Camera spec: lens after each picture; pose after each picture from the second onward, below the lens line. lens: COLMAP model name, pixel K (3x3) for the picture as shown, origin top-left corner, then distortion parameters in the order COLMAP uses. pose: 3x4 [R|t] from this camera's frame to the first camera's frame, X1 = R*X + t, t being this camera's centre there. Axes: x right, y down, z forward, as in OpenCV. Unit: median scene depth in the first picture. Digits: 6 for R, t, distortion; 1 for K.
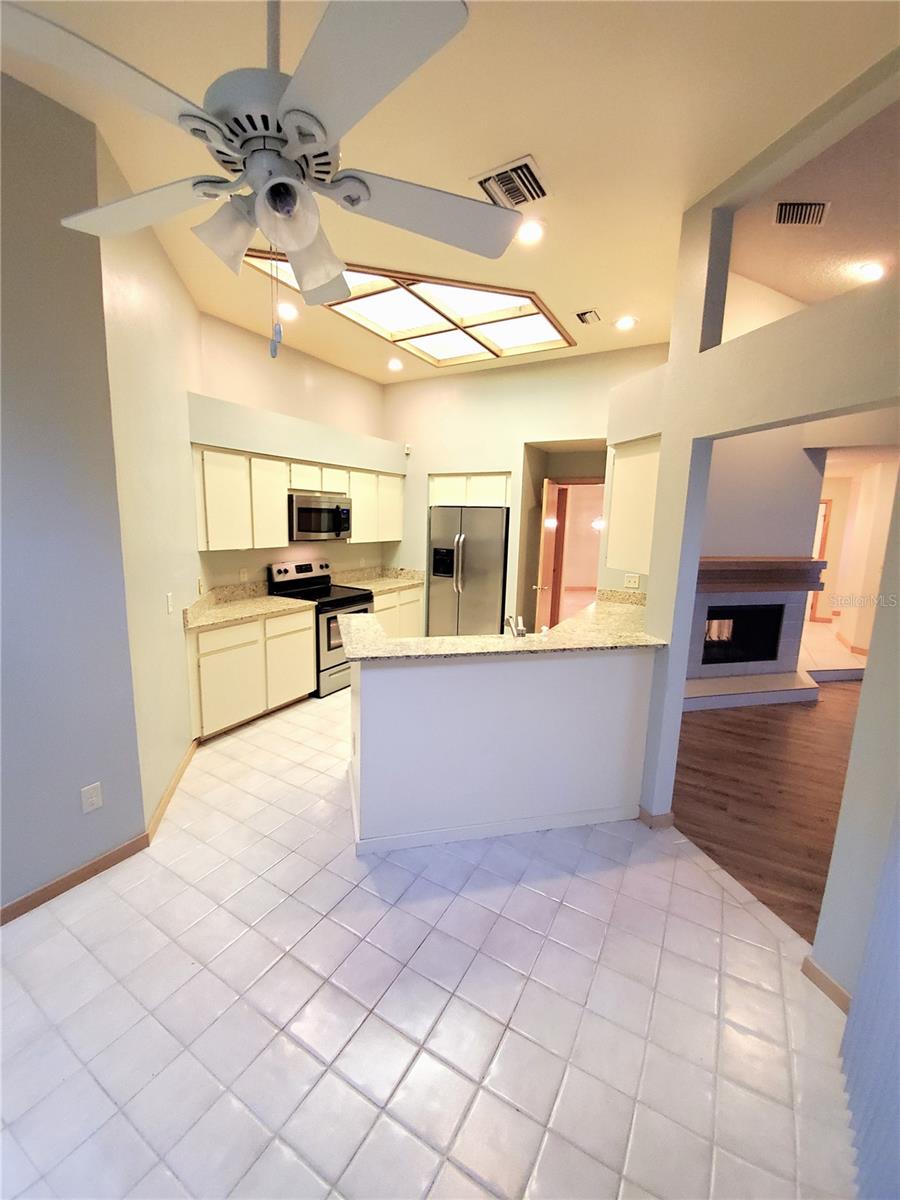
lens RADIAL K [[478.5, 0, 439.5], [0, 478.5, 594.3], [0, 0, 1]] dist [-0.002174, -0.000444]
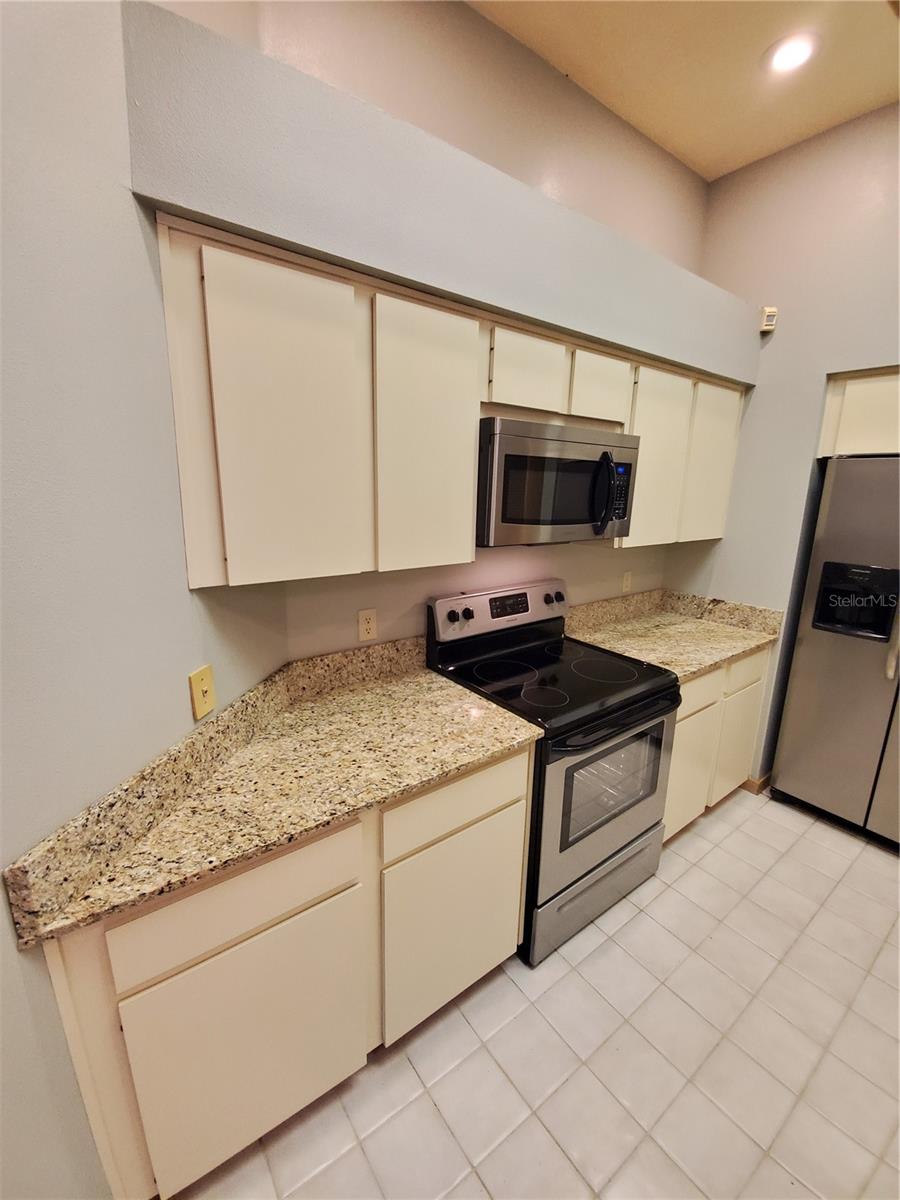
lens RADIAL K [[478.5, 0, 439.5], [0, 478.5, 594.3], [0, 0, 1]] dist [-0.002174, -0.000444]
pose [[0.916825, 0.072749, -0.392607, -0.179014], [-0.055084, 0.996905, 0.056089, -0.087867], [0.395472, -0.029798, 0.917995, 0.601405]]
